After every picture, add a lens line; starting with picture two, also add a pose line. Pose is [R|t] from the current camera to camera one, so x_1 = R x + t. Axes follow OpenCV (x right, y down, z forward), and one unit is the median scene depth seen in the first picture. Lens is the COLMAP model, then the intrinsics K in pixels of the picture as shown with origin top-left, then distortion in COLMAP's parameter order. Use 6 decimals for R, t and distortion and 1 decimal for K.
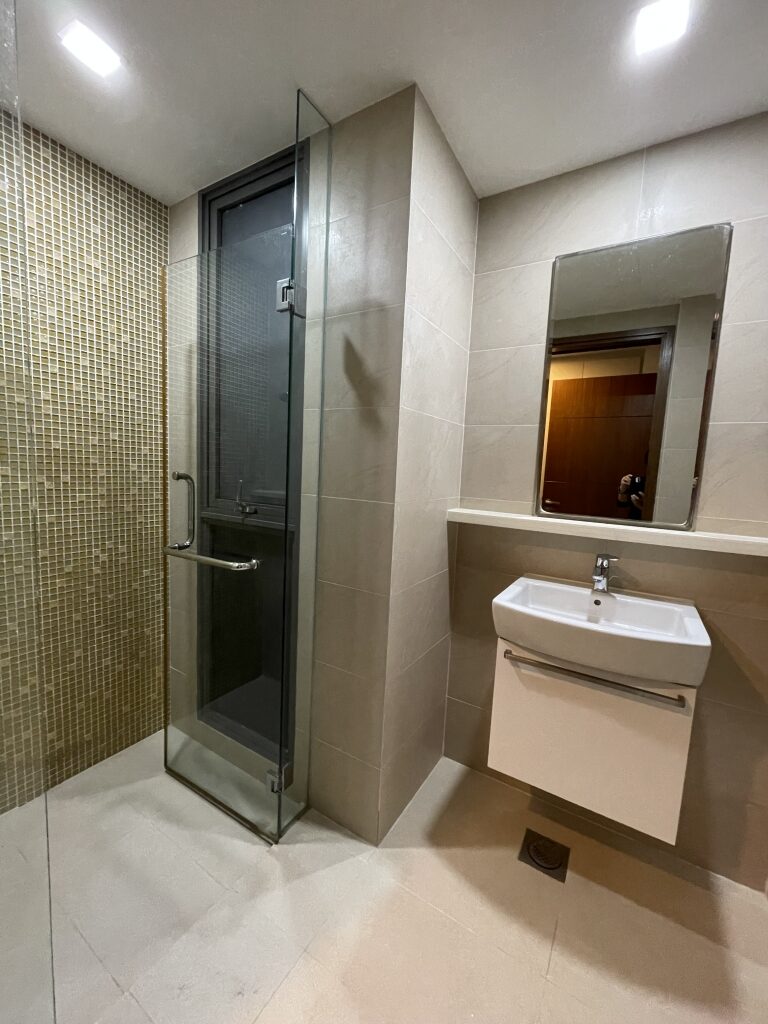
lens RADIAL K [[411.3, 0, 384.0], [0, 411.3, 512.0], [0, 0, 1]] dist [-0.001238, -0.000136]
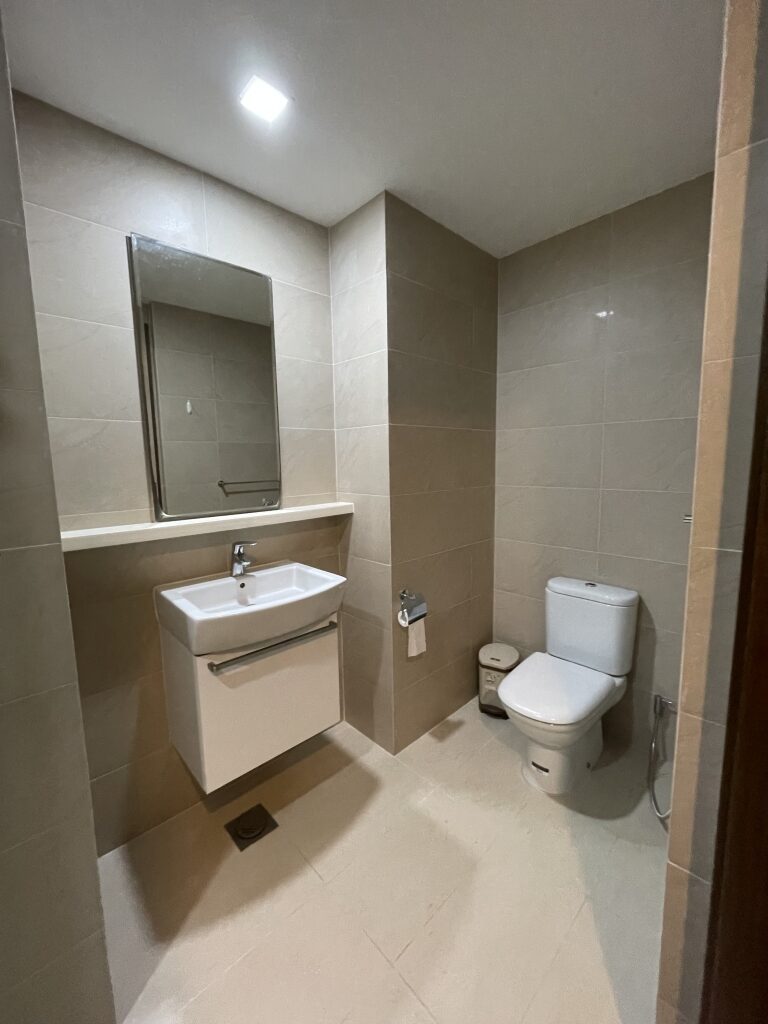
lens RADIAL K [[411.3, 0, 384.0], [0, 411.3, 512.0], [0, 0, 1]] dist [-0.001238, -0.000136]
pose [[0.258493, -0.168097, 0.951275, -0.416291], [0.131033, 0.981744, 0.137875, -0.081802], [-0.957085, 0.089009, 0.275800, 0.302025]]
